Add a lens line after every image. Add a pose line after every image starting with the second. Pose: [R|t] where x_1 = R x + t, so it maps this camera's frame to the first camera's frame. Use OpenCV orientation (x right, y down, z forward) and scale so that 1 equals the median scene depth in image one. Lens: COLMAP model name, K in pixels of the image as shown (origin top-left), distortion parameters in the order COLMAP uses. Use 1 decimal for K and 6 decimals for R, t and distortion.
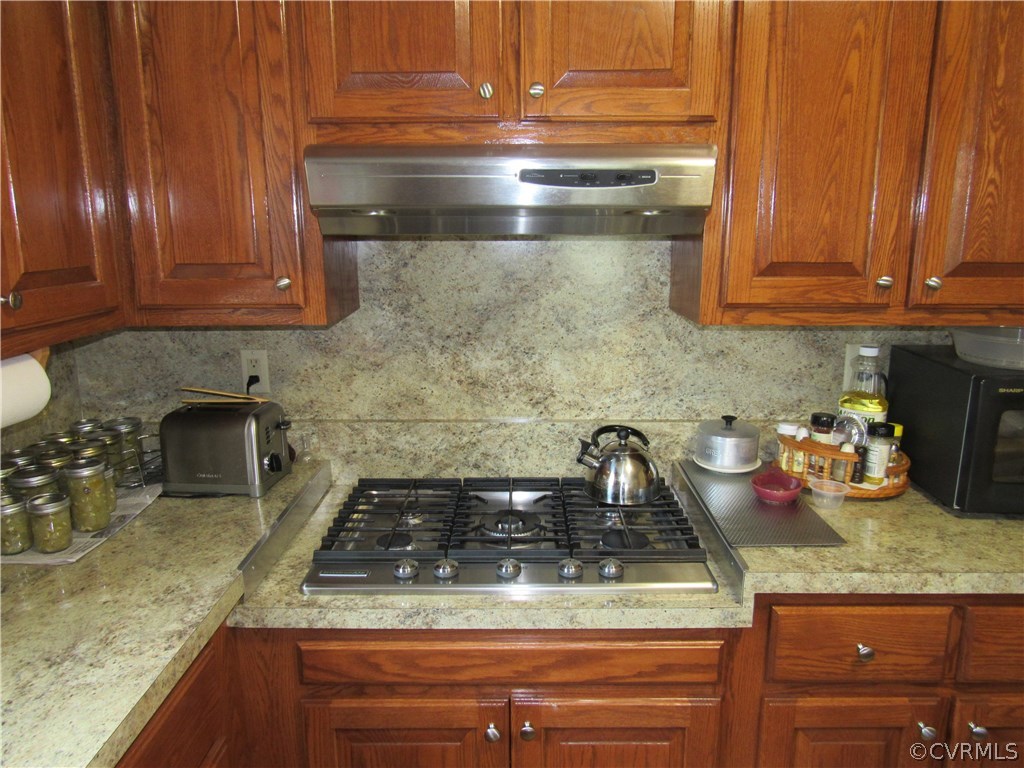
lens RADIAL K [[736.7, 0, 509.8], [0, 736.7, 384.7], [0, 0, 1]] dist [-0.025840, 0.000347]
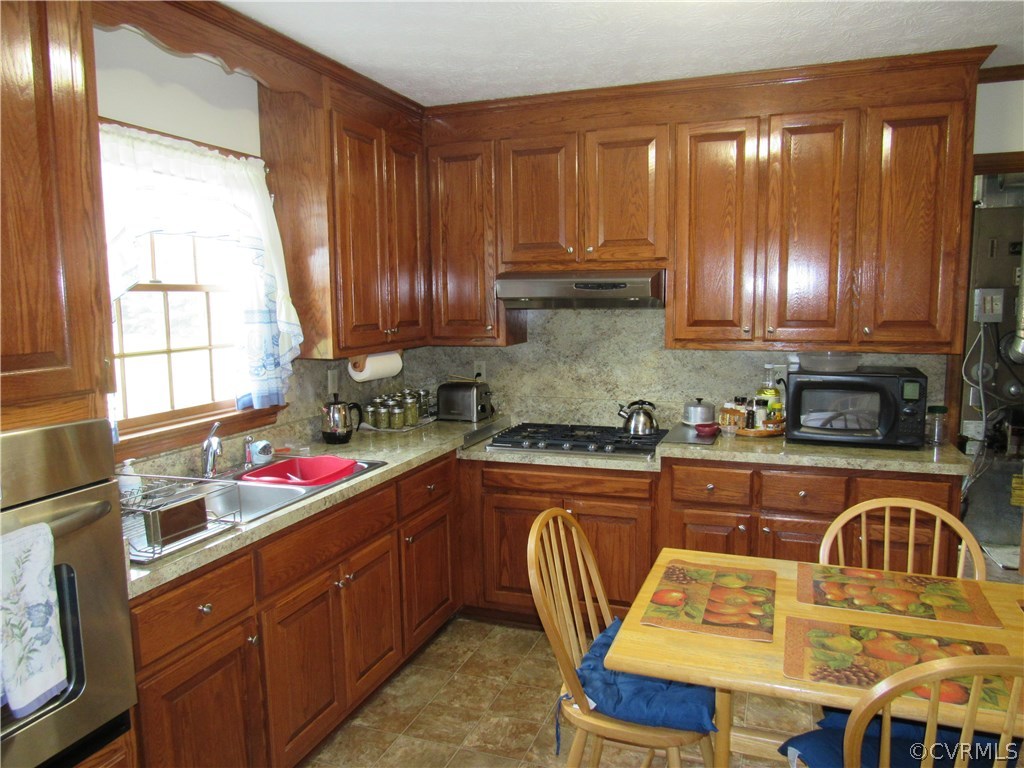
lens RADIAL K [[736.7, 0, 509.8], [0, 736.7, 384.7], [0, 0, 1]] dist [-0.025840, 0.000347]
pose [[0.941588, 0.033133, -0.335133, 0.516839], [-0.064804, 0.994376, -0.083763, 0.221602], [0.330473, 0.100588, 0.938440, -1.109922]]
